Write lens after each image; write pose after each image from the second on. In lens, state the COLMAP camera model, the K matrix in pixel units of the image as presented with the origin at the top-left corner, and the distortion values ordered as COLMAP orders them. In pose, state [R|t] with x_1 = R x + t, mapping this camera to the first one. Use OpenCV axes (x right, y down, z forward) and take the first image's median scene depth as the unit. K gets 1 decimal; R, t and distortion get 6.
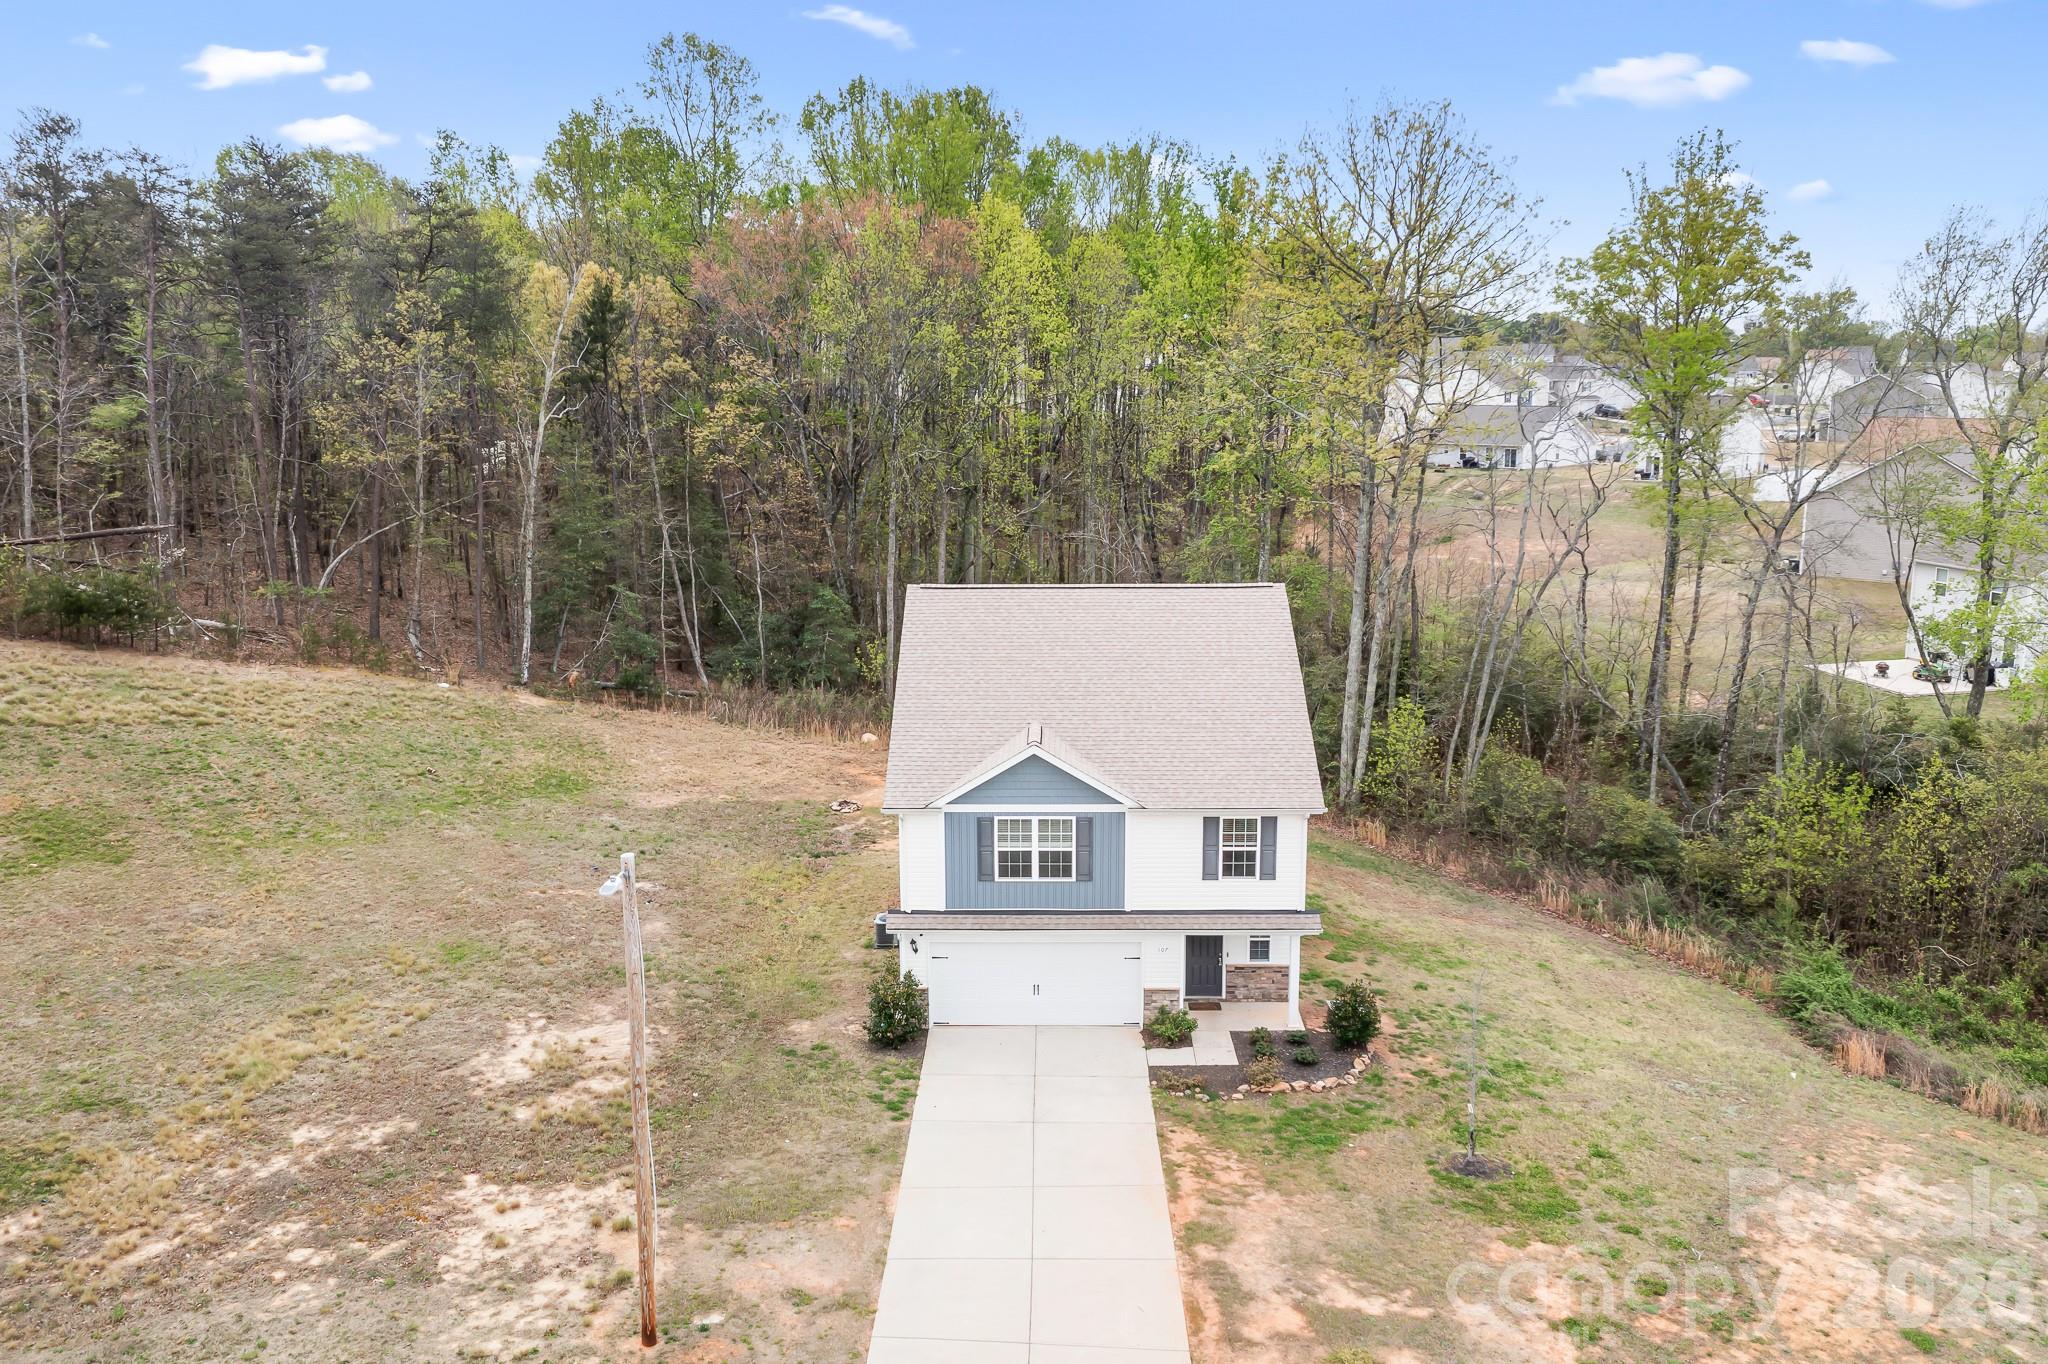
lens RADIAL K [[1620.3, 0, 1022.2], [0, 1620.3, 691.7], [0, 0, 1]] dist [-0.029126, 0.012563]
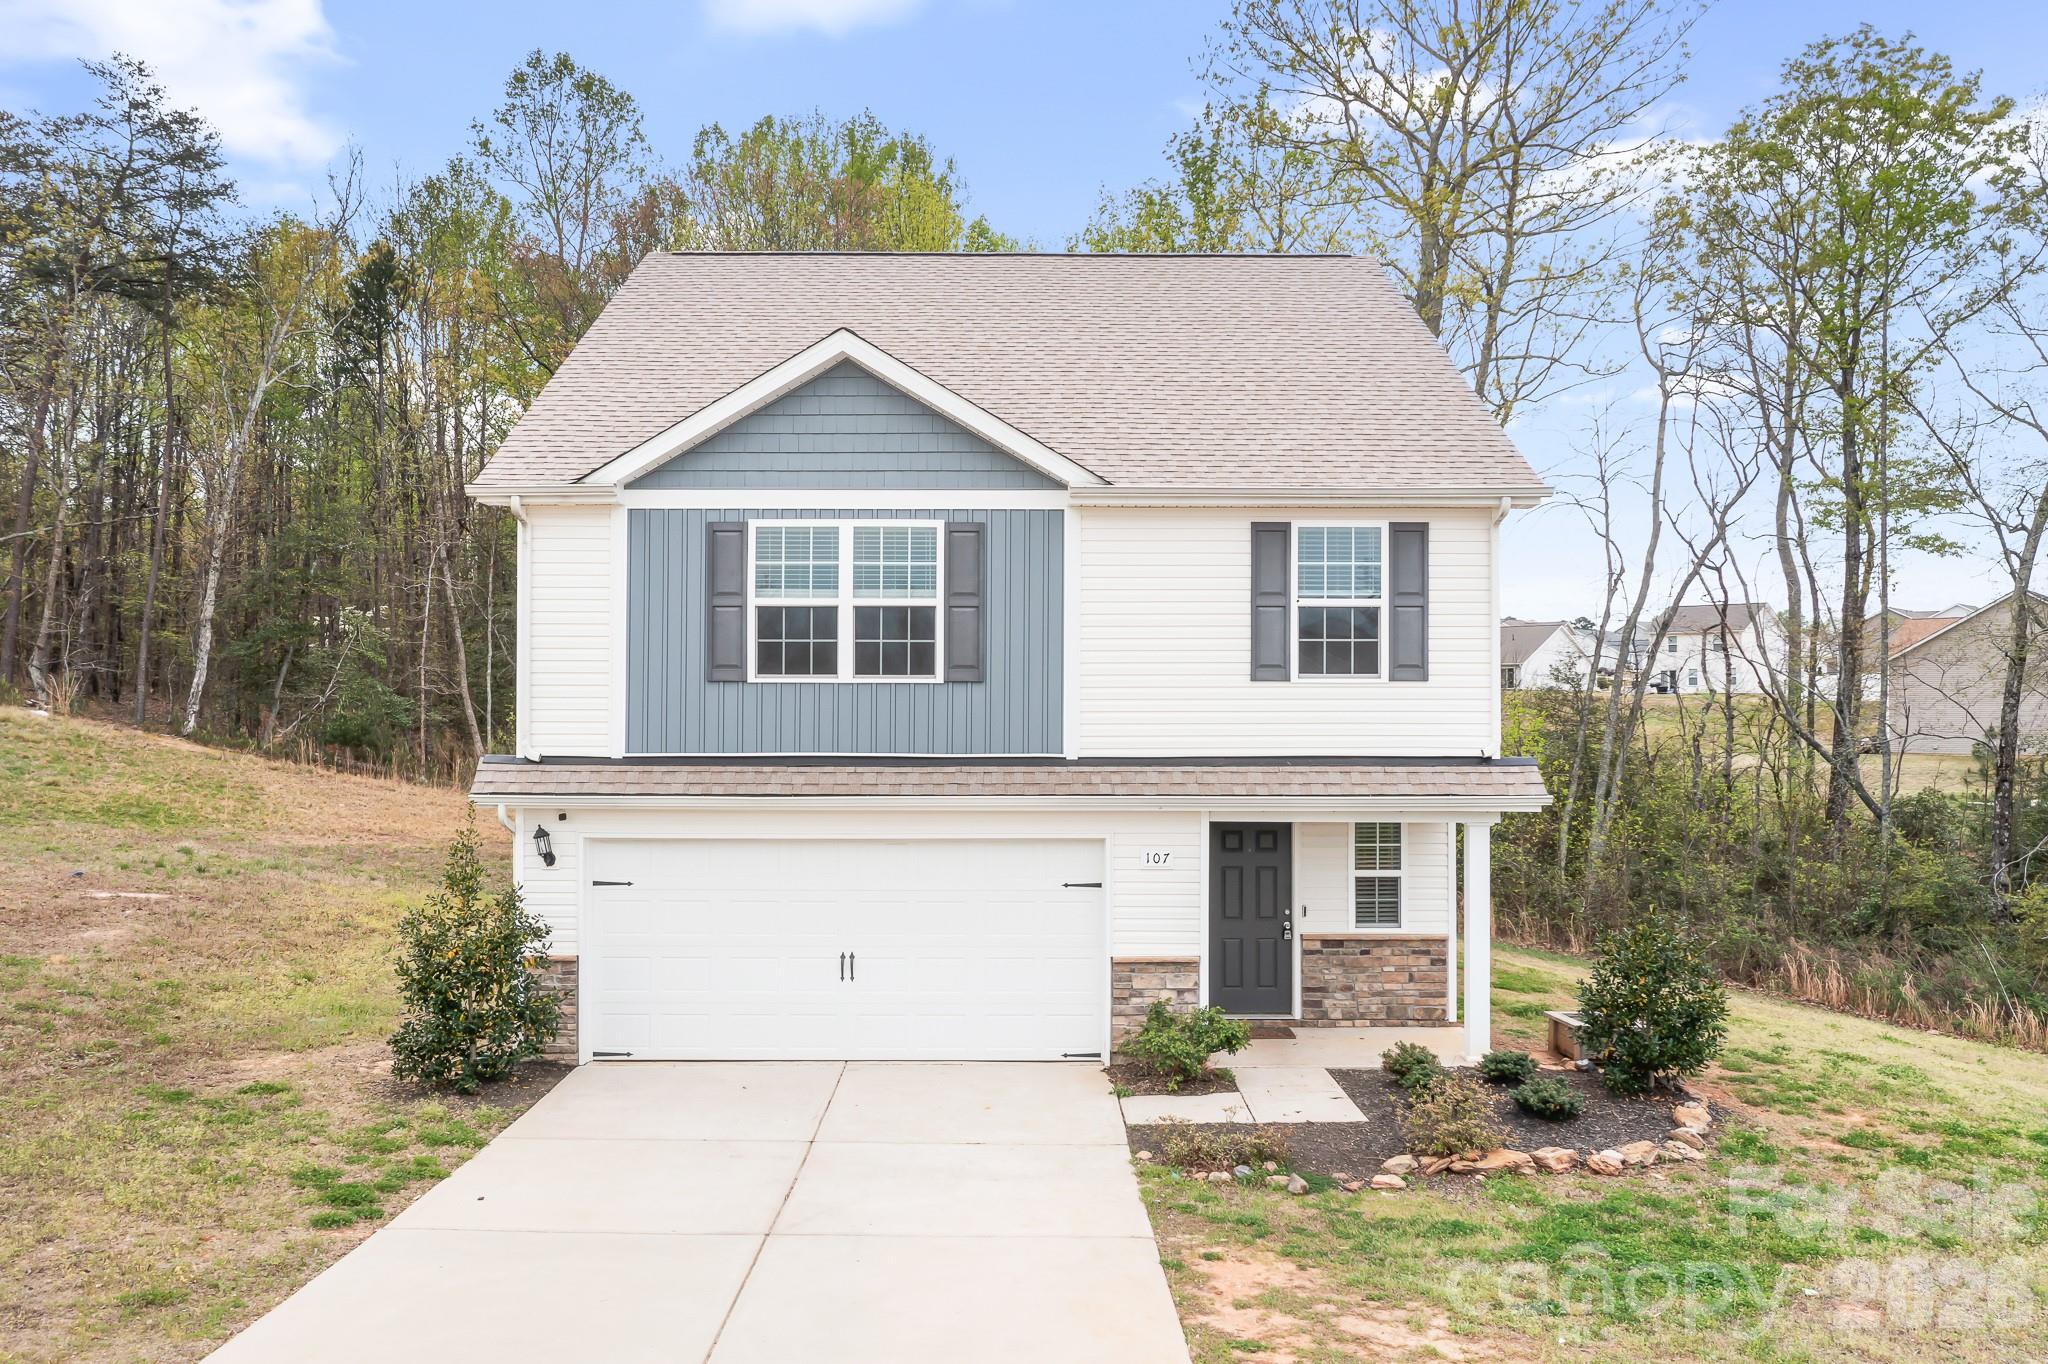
lens RADIAL K [[1620.3, 0, 1031.4], [0, 1620.3, 672.2], [0, 0, 1]] dist [-0.029126, 0.012563]
pose [[0.999440, 0.012147, 0.031181, 0.042141], [-0.005287, 0.977411, -0.211281, 0.200000], [-0.033043, 0.210998, 0.976928, 0.594226]]
